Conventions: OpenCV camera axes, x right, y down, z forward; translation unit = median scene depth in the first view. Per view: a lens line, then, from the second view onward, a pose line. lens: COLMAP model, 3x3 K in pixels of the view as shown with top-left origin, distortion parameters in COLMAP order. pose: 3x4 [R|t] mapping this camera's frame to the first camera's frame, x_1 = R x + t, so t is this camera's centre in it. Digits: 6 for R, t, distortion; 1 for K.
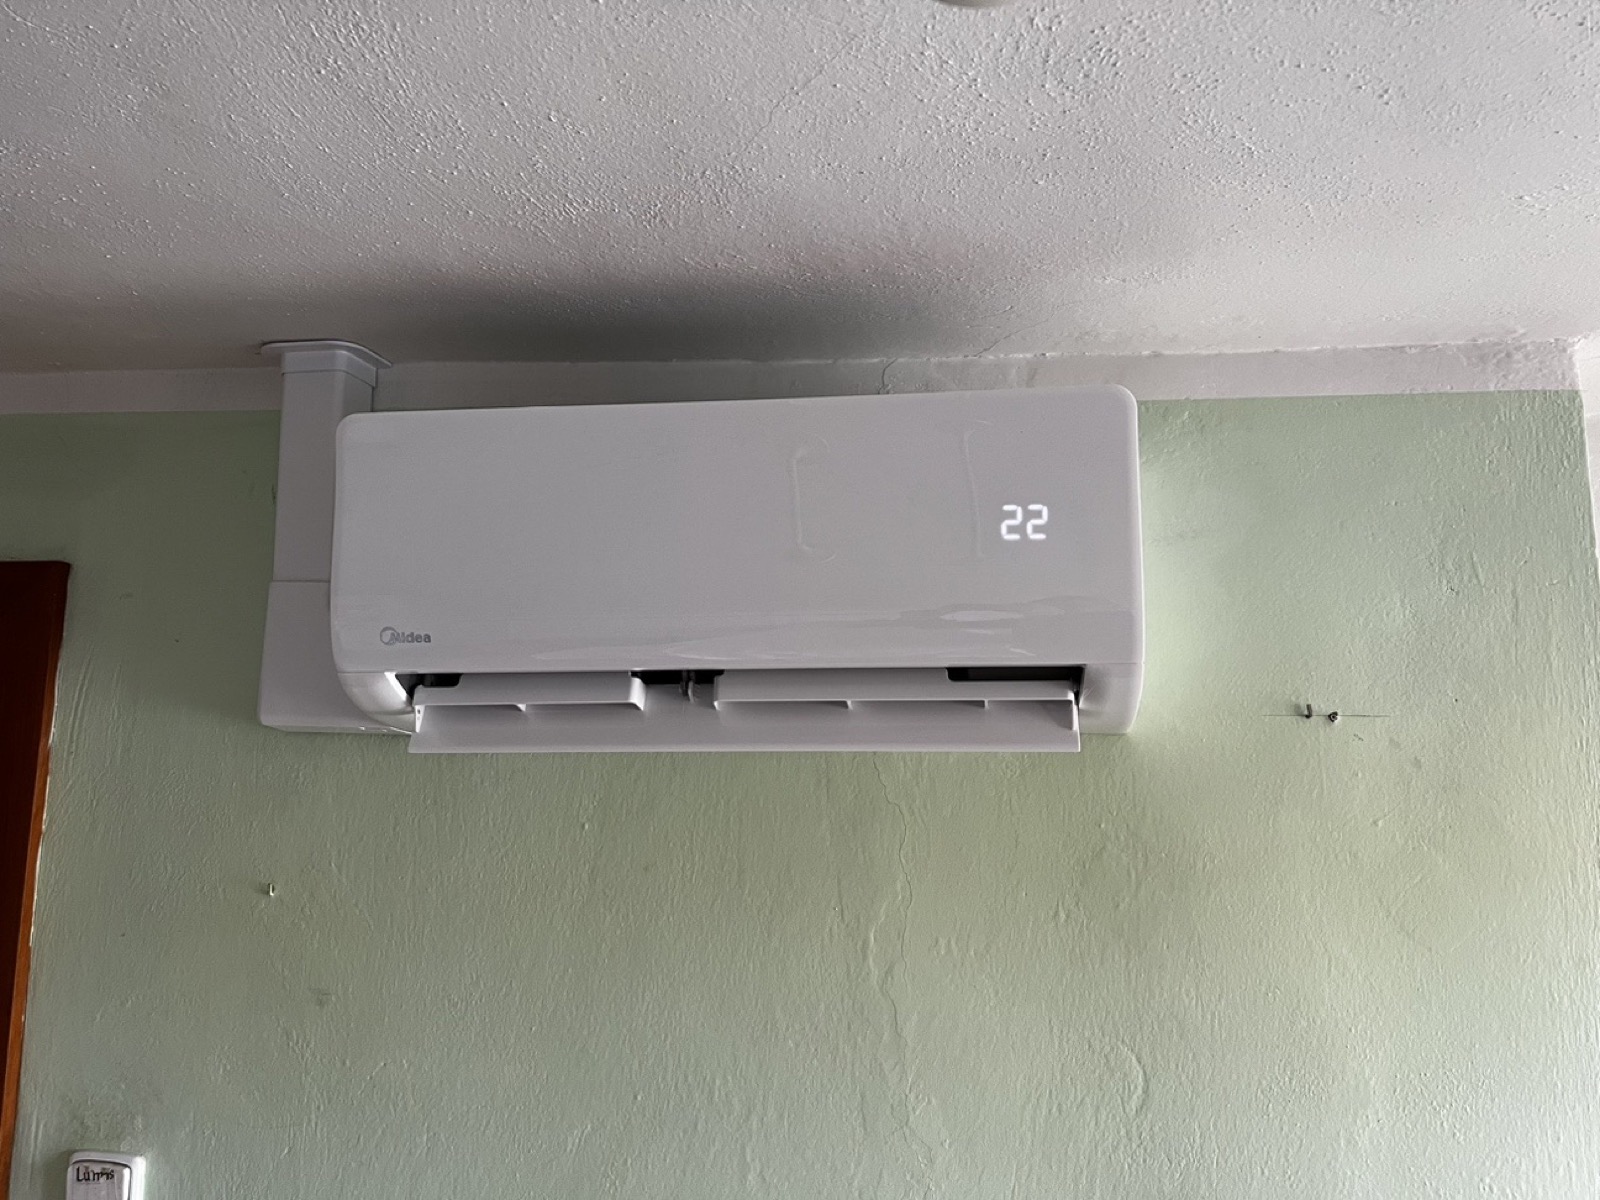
lens RADIAL K [[1221.6, 0, 791.5], [0, 1221.6, 603.9], [0, 0, 1]] dist [0.052226, -0.063736]
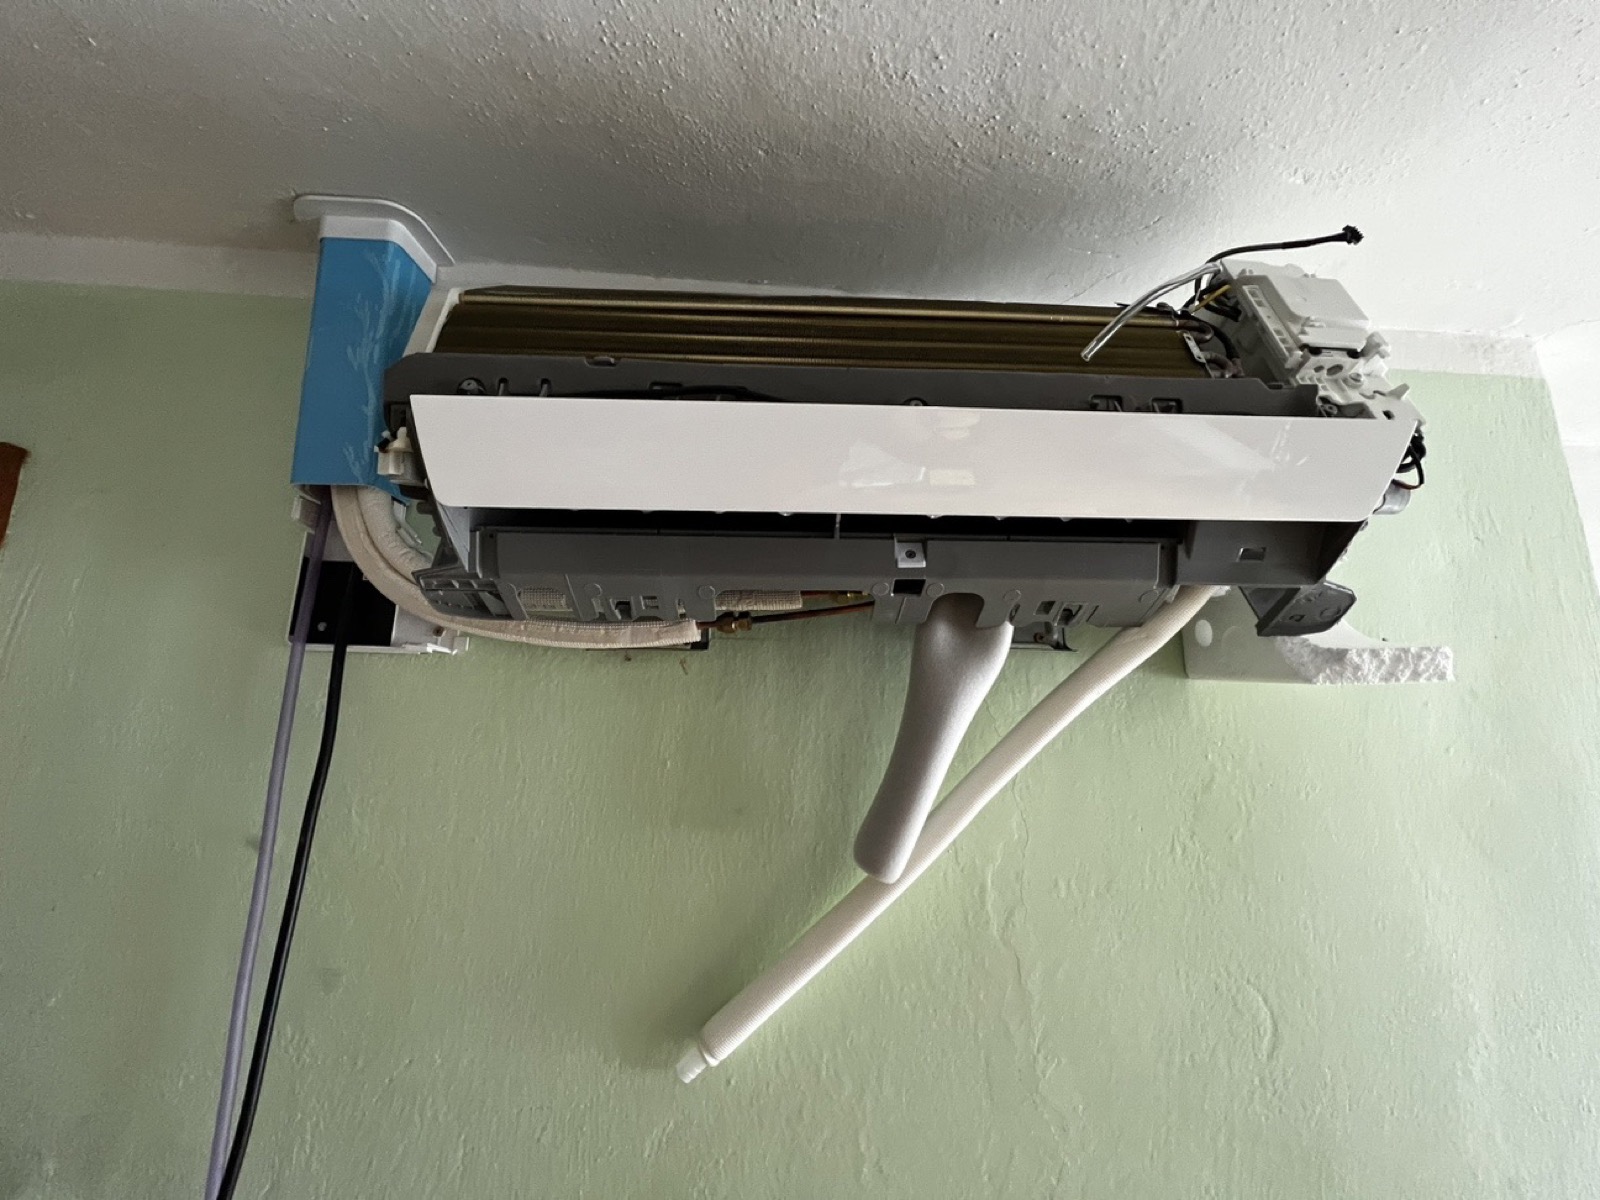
lens RADIAL K [[647.5, 0, 792.2], [0, 647.5, 595.8], [0, 0, 1]] dist [-0.002959, 0.000468]
pose [[0.978470, 0.035716, 0.203275, -0.187639], [-0.028407, 0.998845, -0.038764, 0.078652], [-0.204425, 0.032155, 0.978354, 0.540839]]
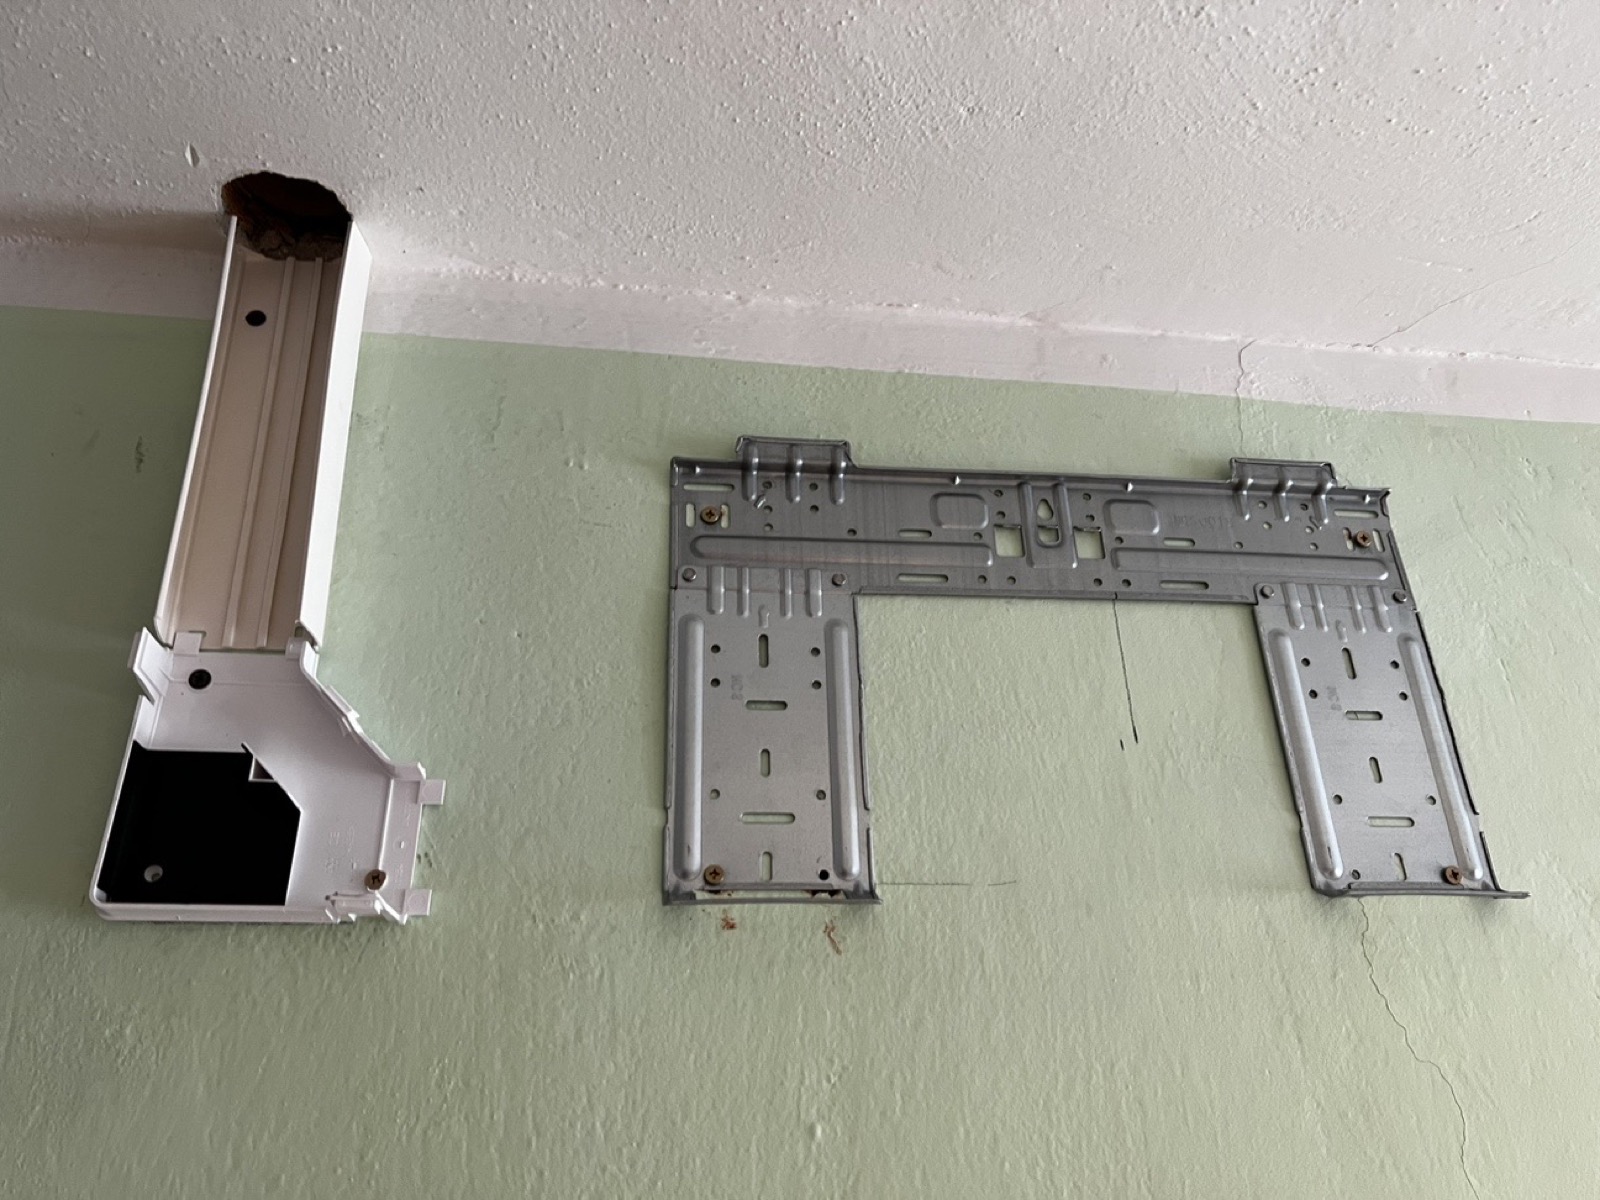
lens RADIAL K [[1221.6, 0, 801.2], [0, 1221.6, 595.5], [0, 0, 1]] dist [0.052226, -0.063736]
pose [[0.961978, 0.084341, 0.259777, -0.324069], [-0.000888, 0.952088, -0.305822, 0.137109], [-0.273124, 0.293963, 0.915963, 0.543113]]
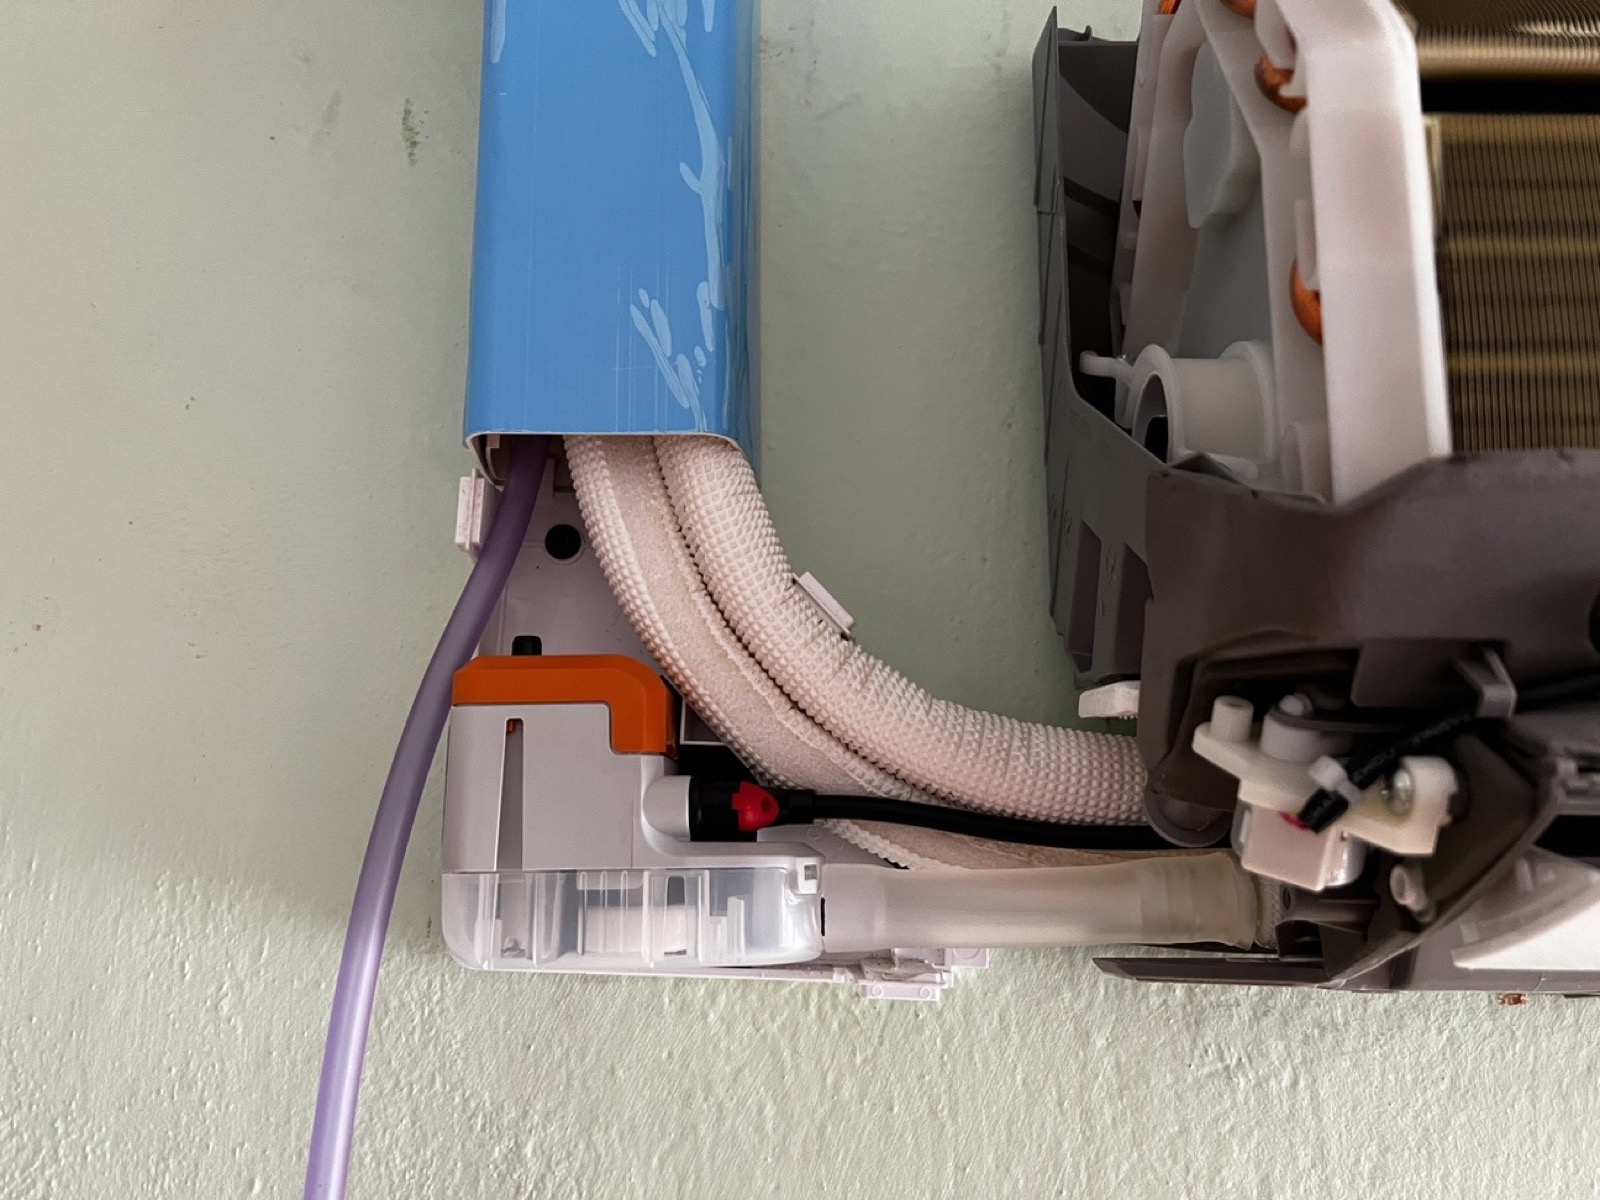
lens RADIAL K [[1221.6, 0, 743.4], [0, 1221.6, 587.5], [0, 0, 1]] dist [0.052226, -0.063736]
pose [[0.992950, 0.028614, 0.115027, -0.420596], [-0.025243, 0.999211, -0.030656, 0.030086], [-0.115813, 0.027536, 0.992889, 0.797606]]
